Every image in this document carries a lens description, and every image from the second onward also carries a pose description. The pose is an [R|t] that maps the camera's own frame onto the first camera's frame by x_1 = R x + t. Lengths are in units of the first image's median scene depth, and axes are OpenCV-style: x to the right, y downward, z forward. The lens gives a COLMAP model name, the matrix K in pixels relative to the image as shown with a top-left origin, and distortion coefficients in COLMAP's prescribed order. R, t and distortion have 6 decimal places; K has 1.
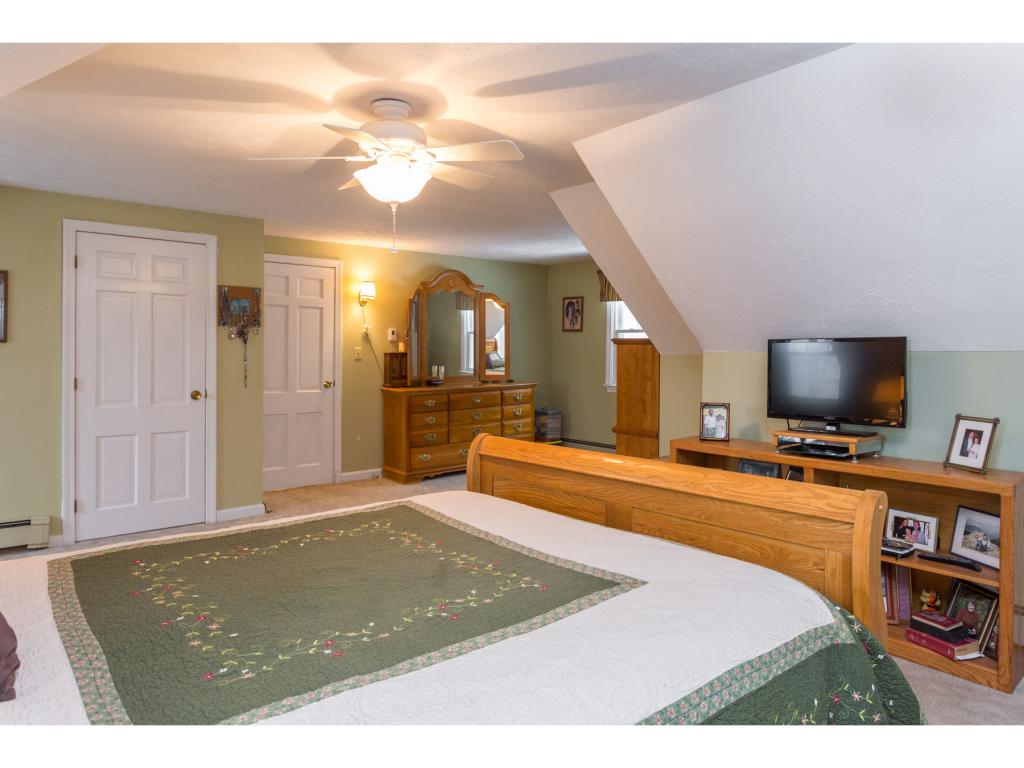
lens RADIAL K [[634.4, 0, 559.5], [0, 634.4, 357.9], [0, 0, 1]] dist [0.000073, 0.006554]
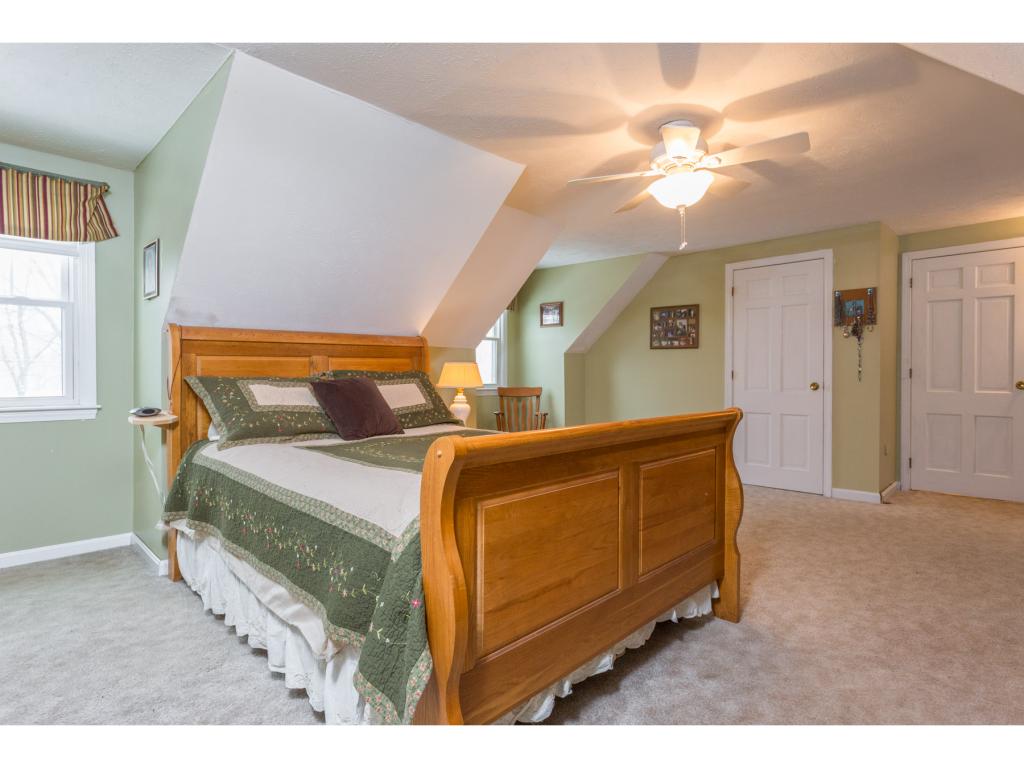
lens RADIAL K [[564.1, 0, 509.3], [0, 564.1, 385.9], [0, 0, 1]] dist [-0.003423, -0.000757]
pose [[0.056415, 0.013761, -0.998313, 0.446022], [-0.001752, 0.999905, 0.013684, 0.043522], [0.998406, 0.000977, 0.056434, 0.357353]]
